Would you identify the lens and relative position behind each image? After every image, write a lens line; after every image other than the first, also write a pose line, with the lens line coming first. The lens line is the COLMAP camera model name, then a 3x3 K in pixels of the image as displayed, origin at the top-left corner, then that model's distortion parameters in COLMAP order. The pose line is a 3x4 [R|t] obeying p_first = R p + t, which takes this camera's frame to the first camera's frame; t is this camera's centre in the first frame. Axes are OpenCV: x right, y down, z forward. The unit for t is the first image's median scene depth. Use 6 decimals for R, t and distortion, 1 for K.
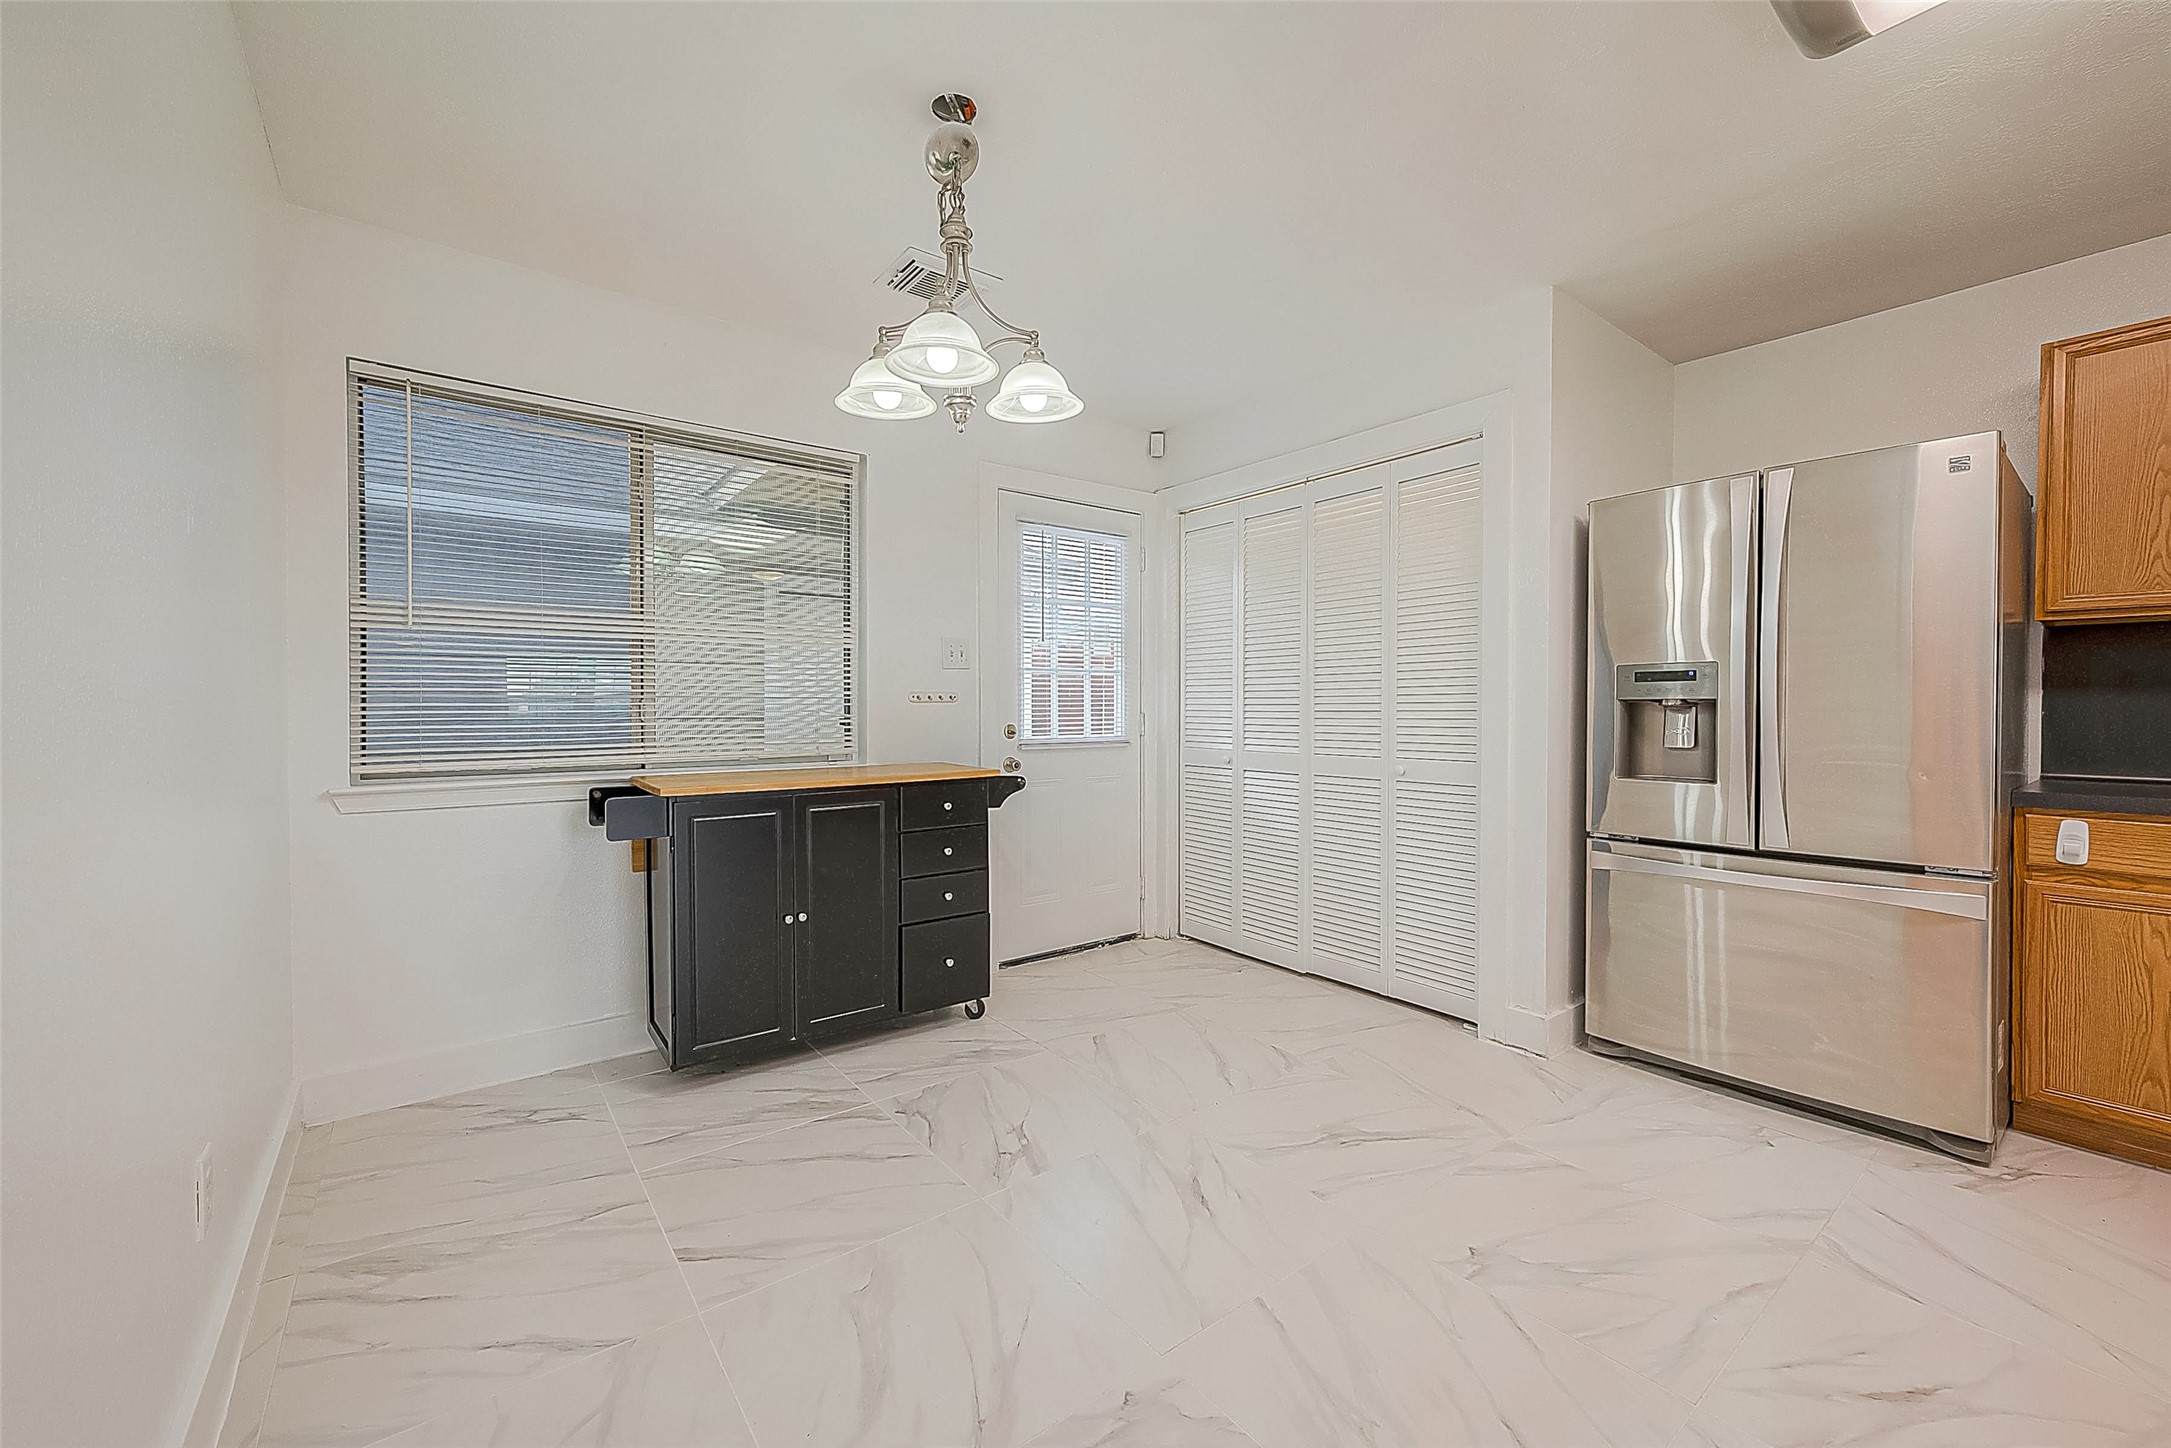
lens RADIAL K [[858.4, 0, 1090.8], [0, 858.4, 719.3], [0, 0, 1]] dist [-0.001796, 0.001176]
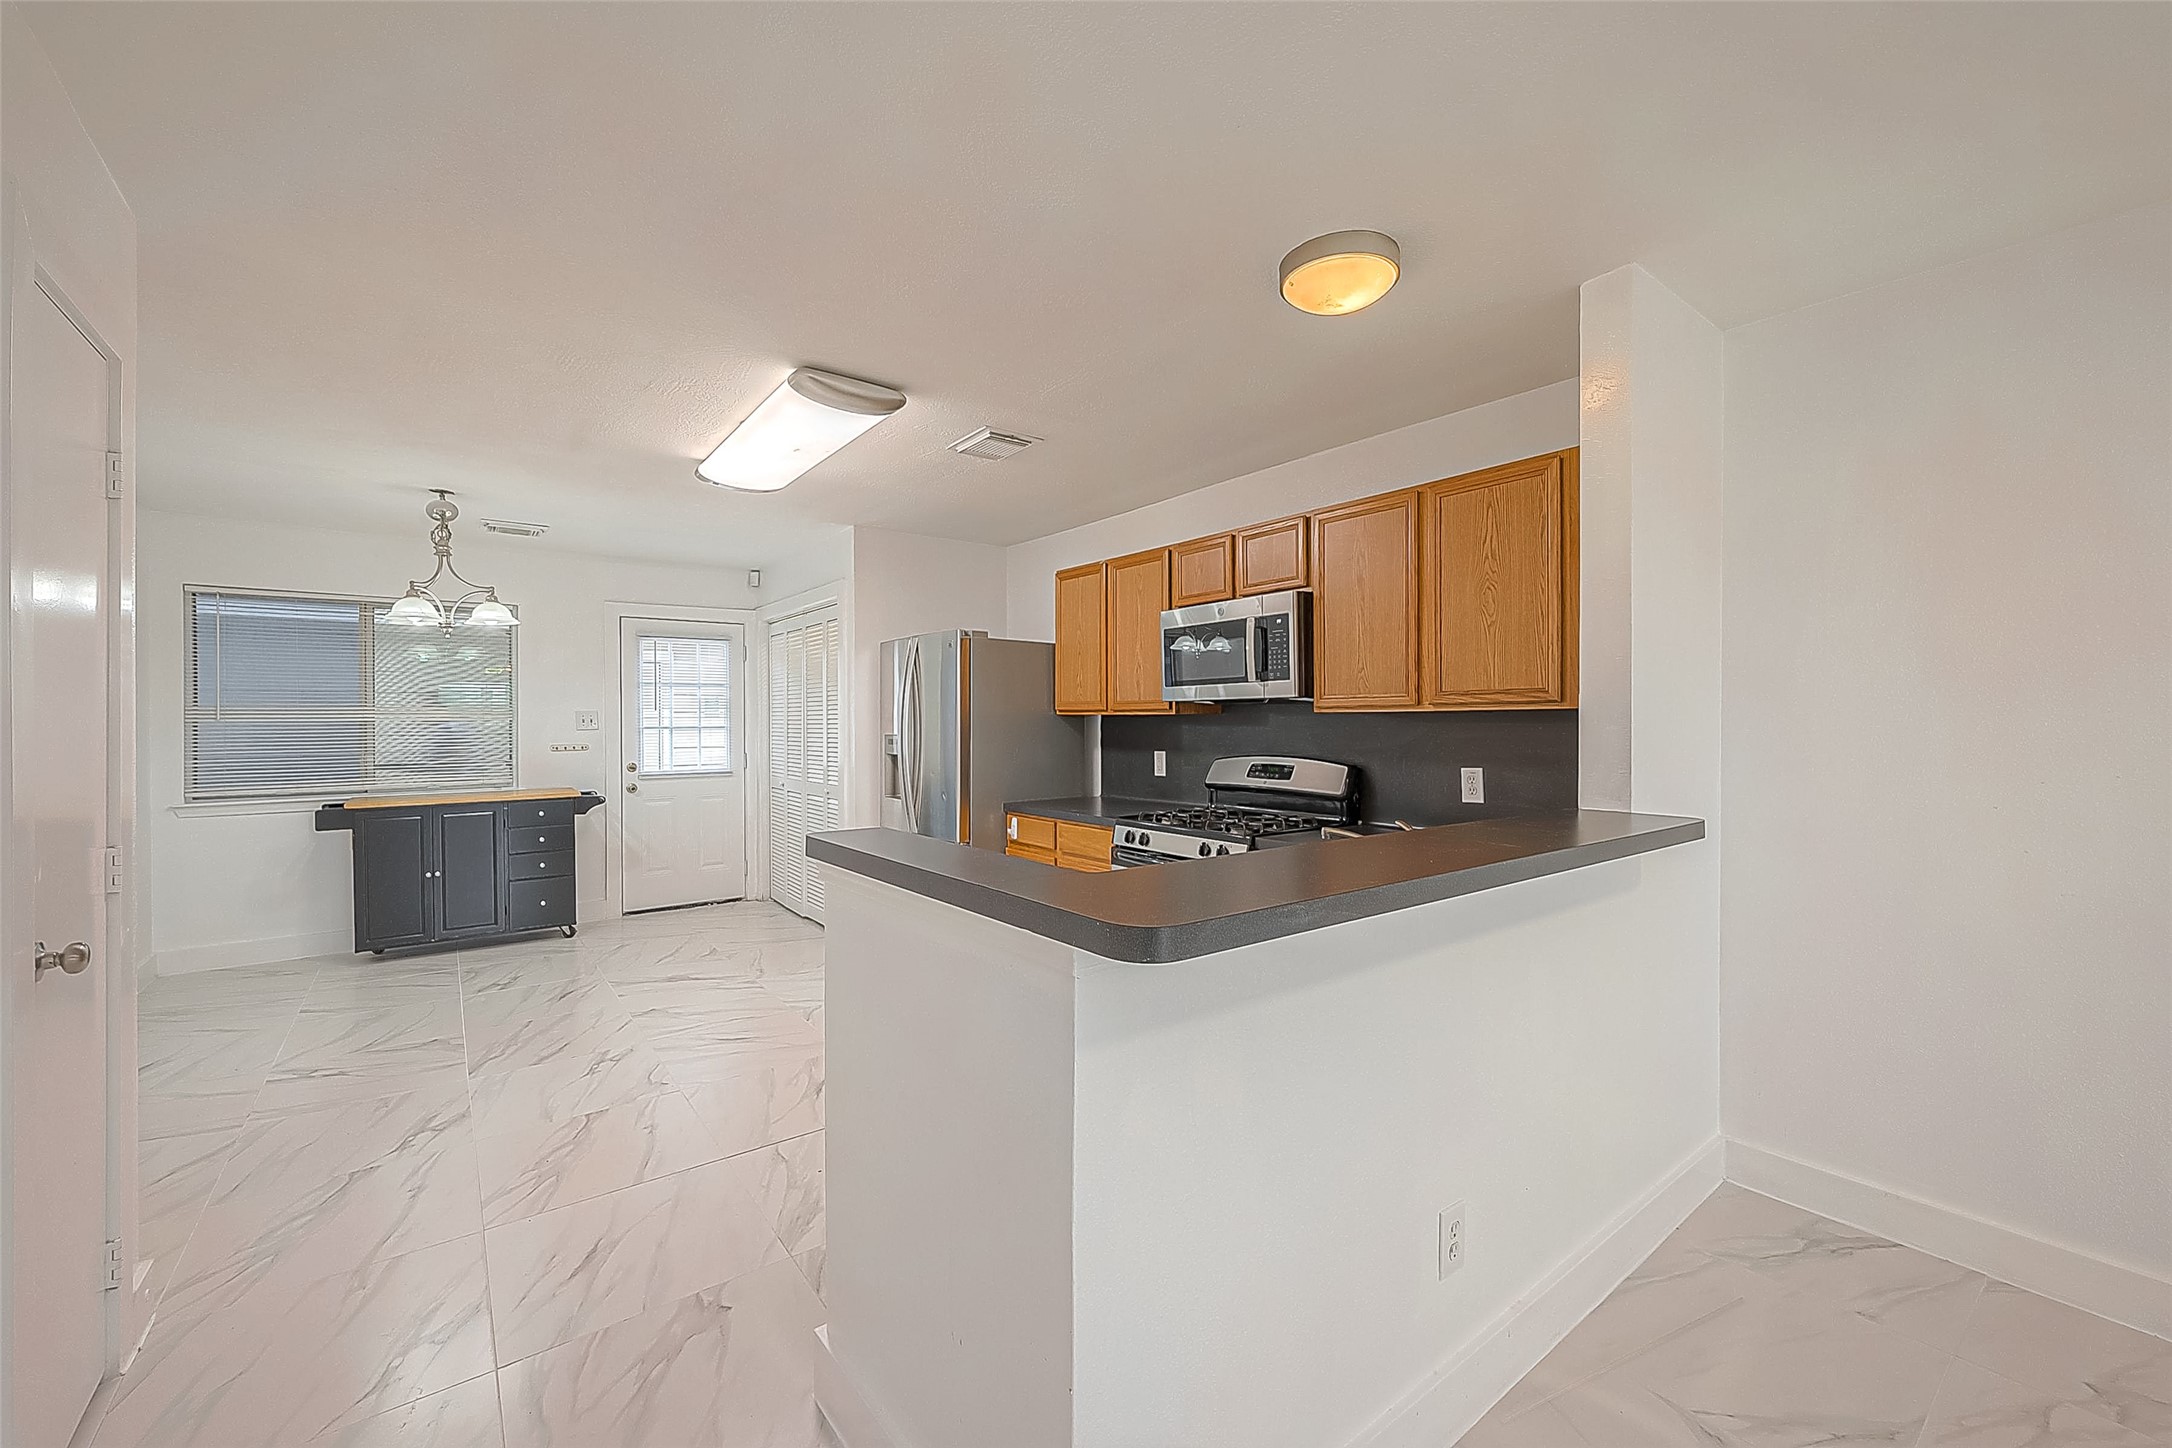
lens RADIAL K [[858.8, 0, 1087.0], [0, 858.8, 721.8], [0, 0, 1]] dist [-0.001796, 0.001176]
pose [[0.999944, -0.004556, -0.009509, 1.132808], [0.004456, 0.999935, -0.010503, -0.073672], [0.009556, 0.010460, 0.999900, -0.874314]]
